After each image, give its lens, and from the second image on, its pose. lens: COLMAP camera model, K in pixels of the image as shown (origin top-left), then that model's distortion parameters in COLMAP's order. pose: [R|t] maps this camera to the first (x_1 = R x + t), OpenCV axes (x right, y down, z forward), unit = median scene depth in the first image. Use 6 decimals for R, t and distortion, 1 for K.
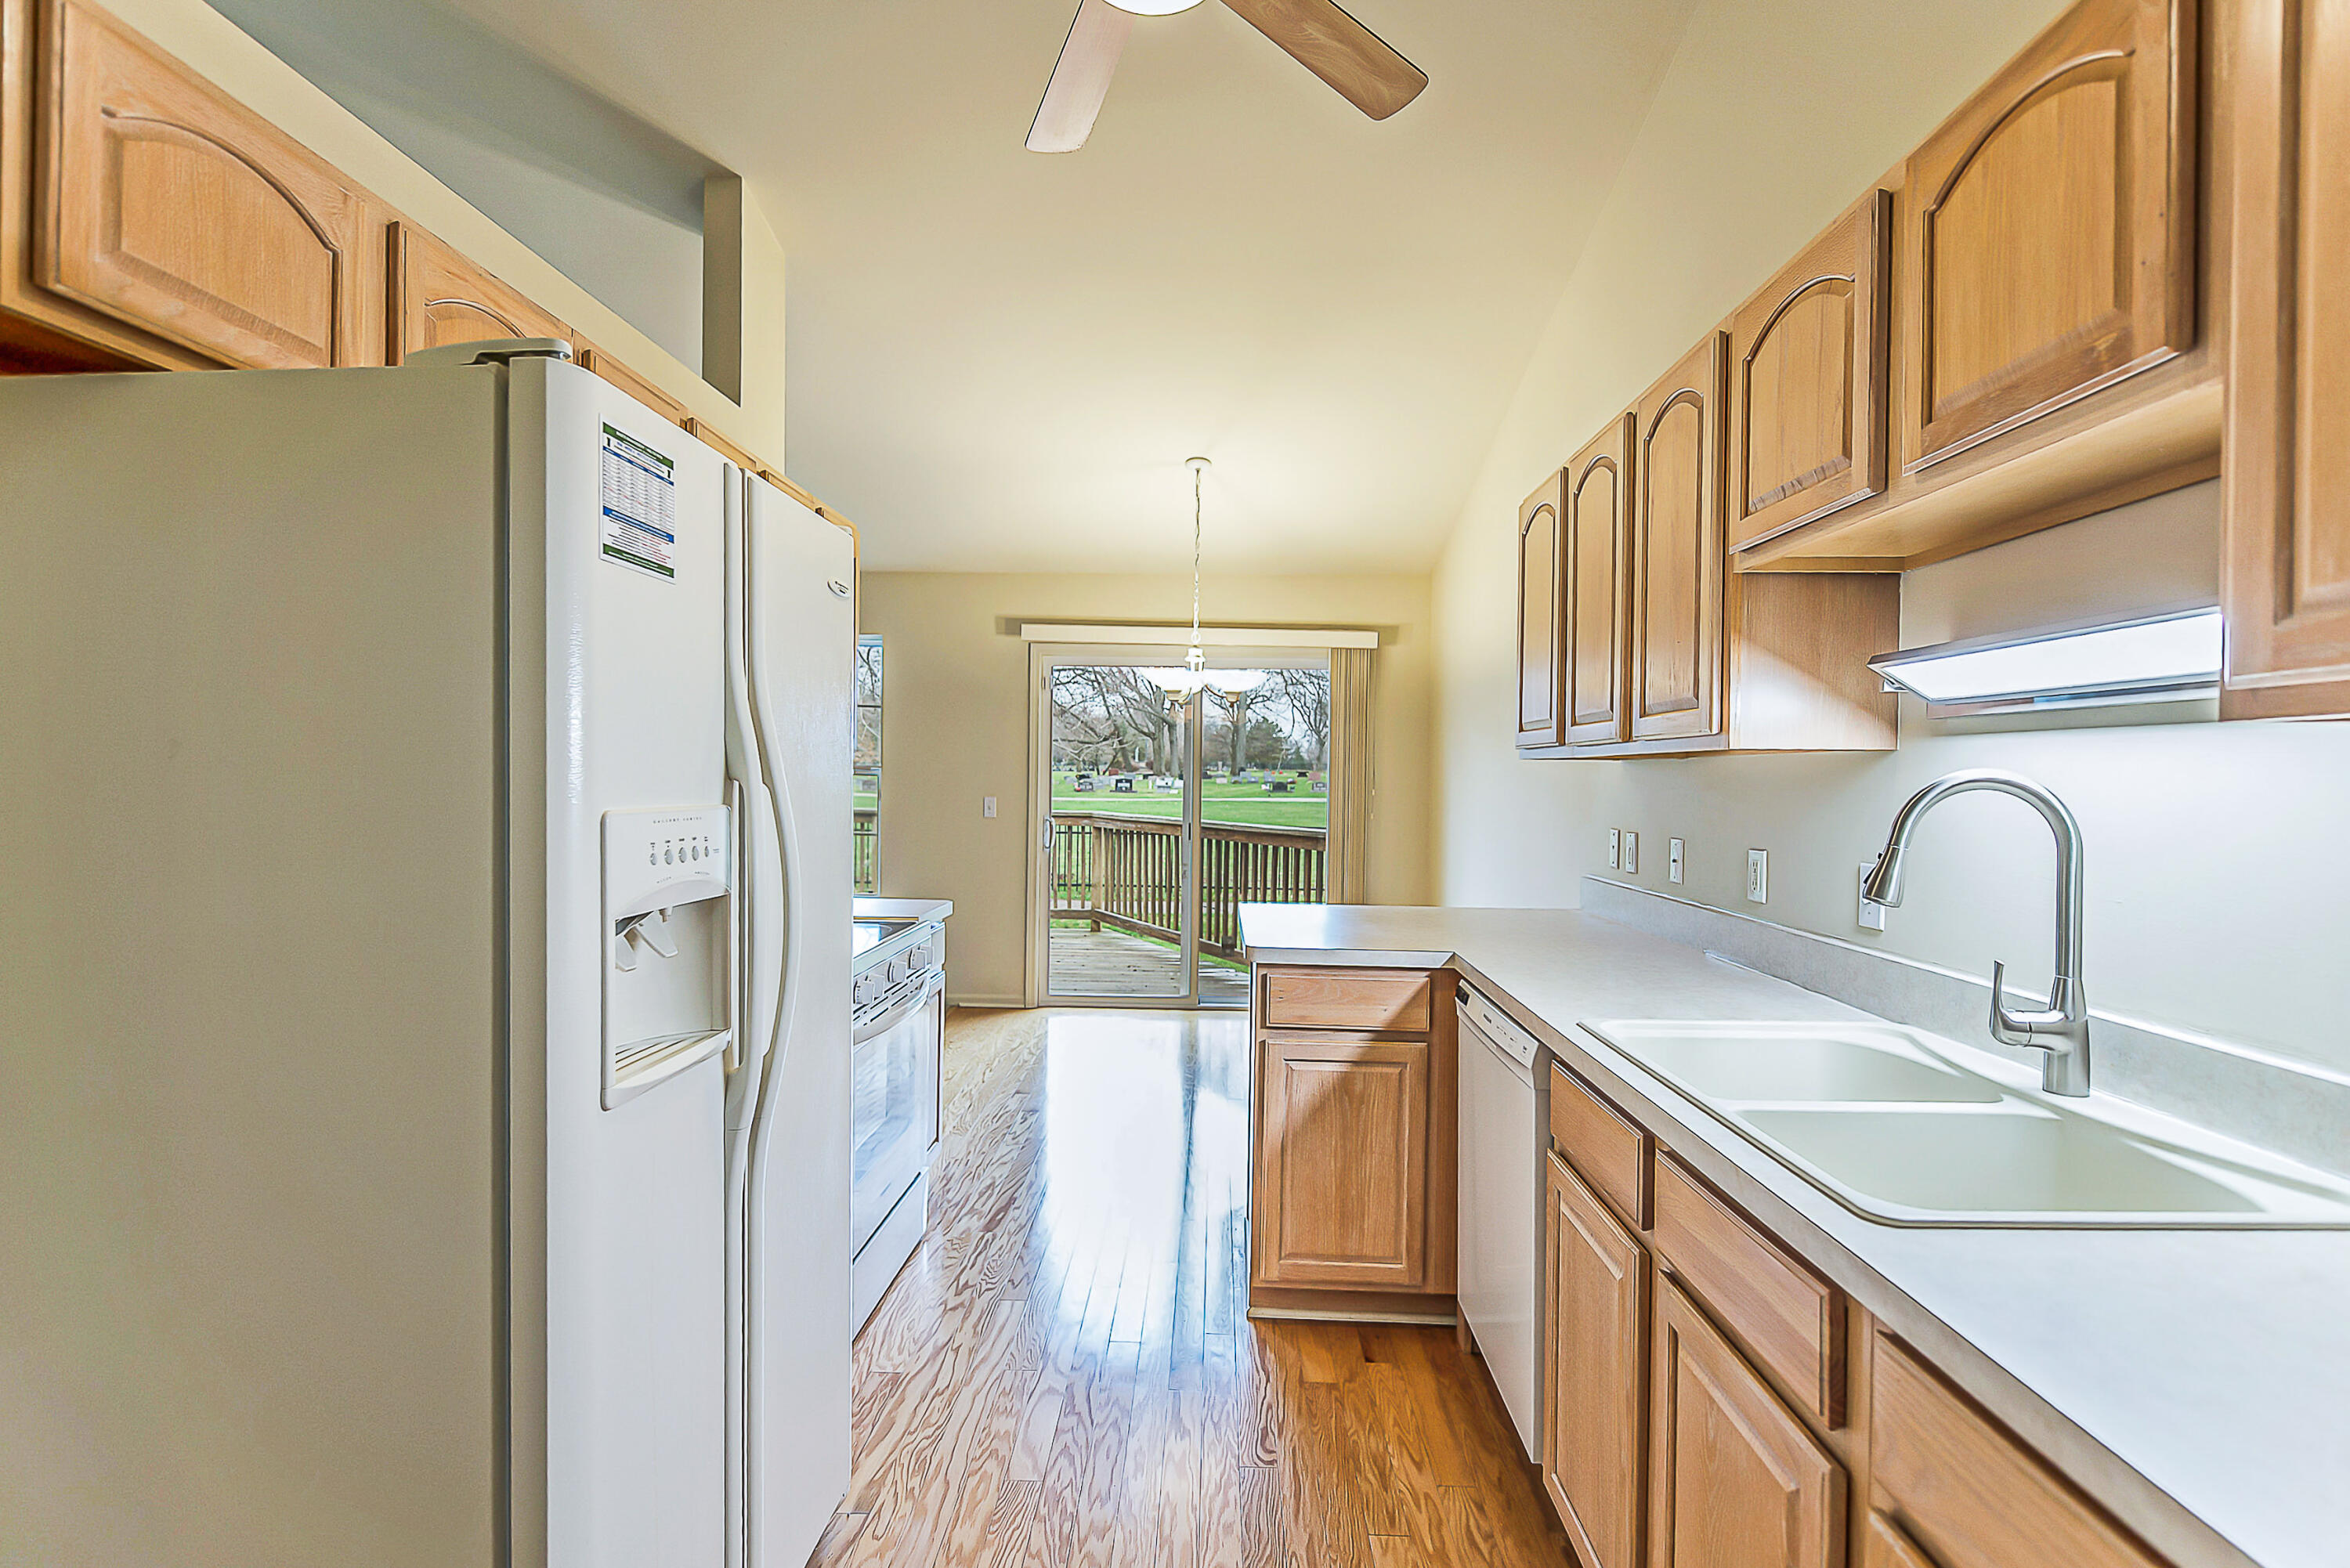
lens RADIAL K [[1000.6, 0, 1207.1], [0, 1000.6, 770.6], [0, 0, 1]] dist [-0.009431, -0.001474]
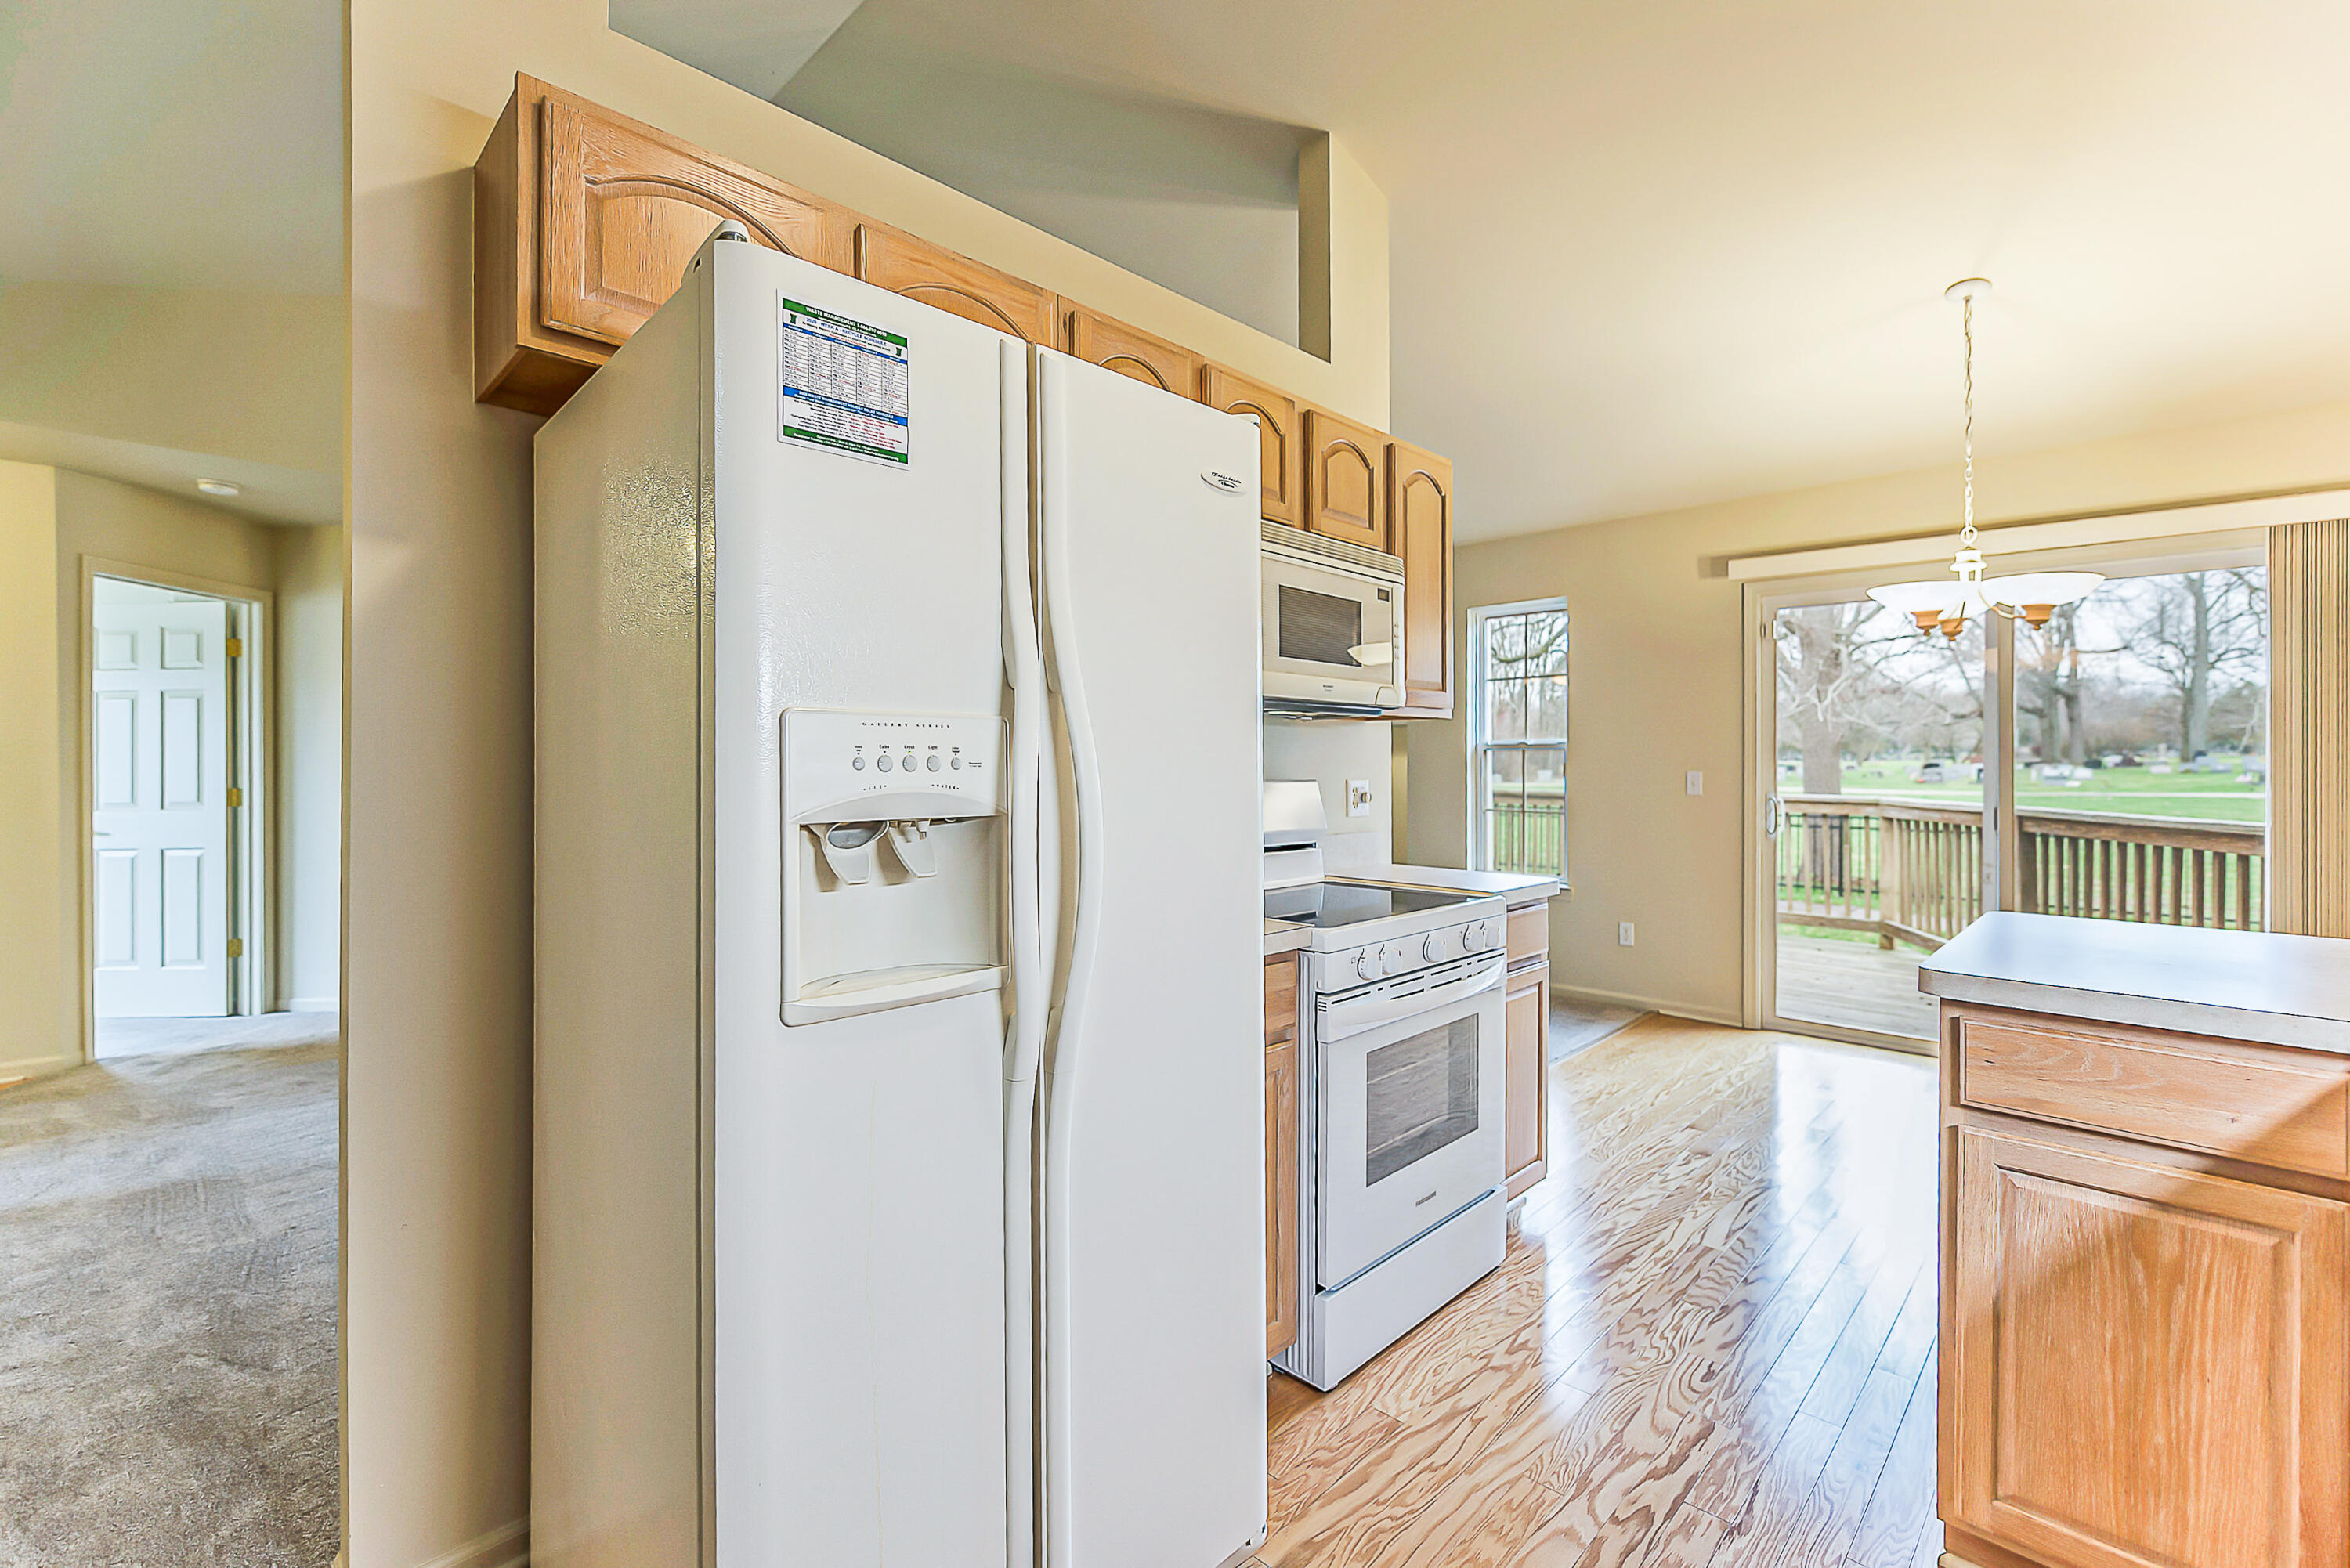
lens RADIAL K [[1000.6, 0, 1211.6], [0, 1000.6, 763.6], [0, 0, 1]] dist [-0.009431, -0.001474]
pose [[0.731403, -0.016026, -0.681757, 0.133215], [0.015588, 0.999856, -0.006780, 0.042575], [0.681768, -0.005668, 0.731547, 0.233228]]
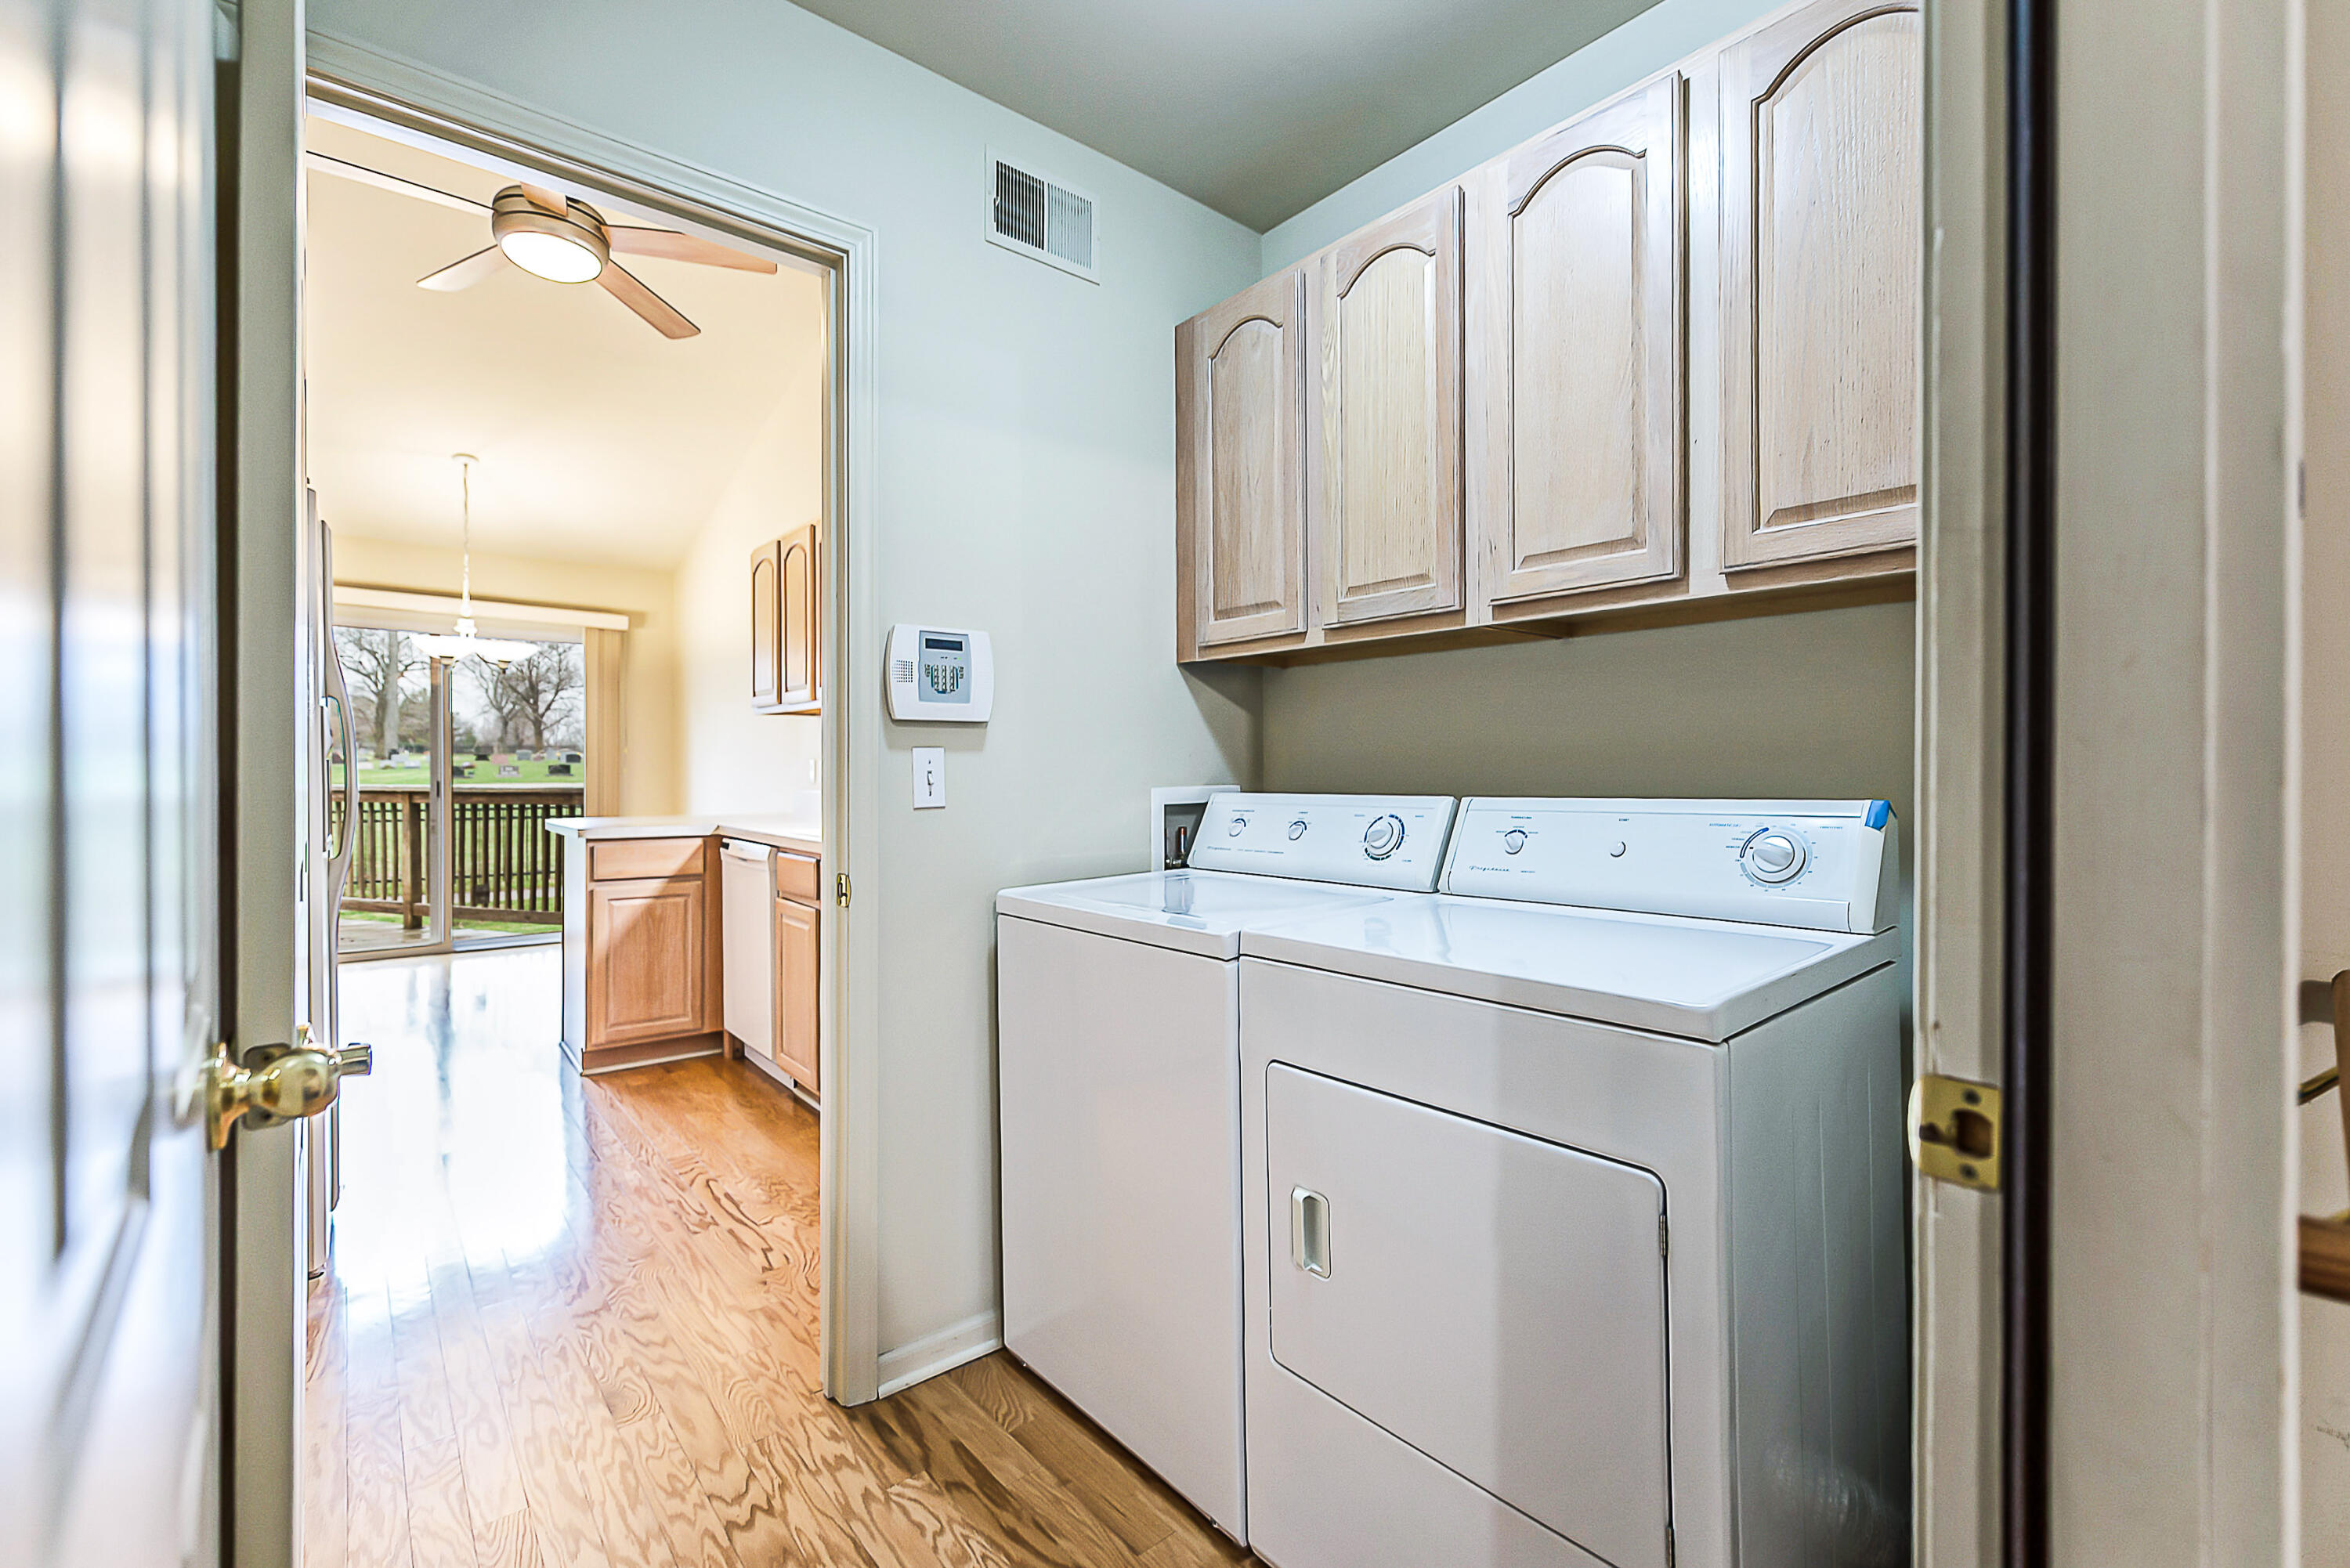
lens RADIAL K [[1000.6, 0, 1137.0], [0, 1000.6, 765.8], [0, 0, 1]] dist [-0.009431, -0.001474]
pose [[0.779090, -0.019147, 0.626620, -0.236488], [0.008918, 0.999771, 0.019461, 0.051219], [-0.626849, -0.009574, 0.779082, -0.695877]]
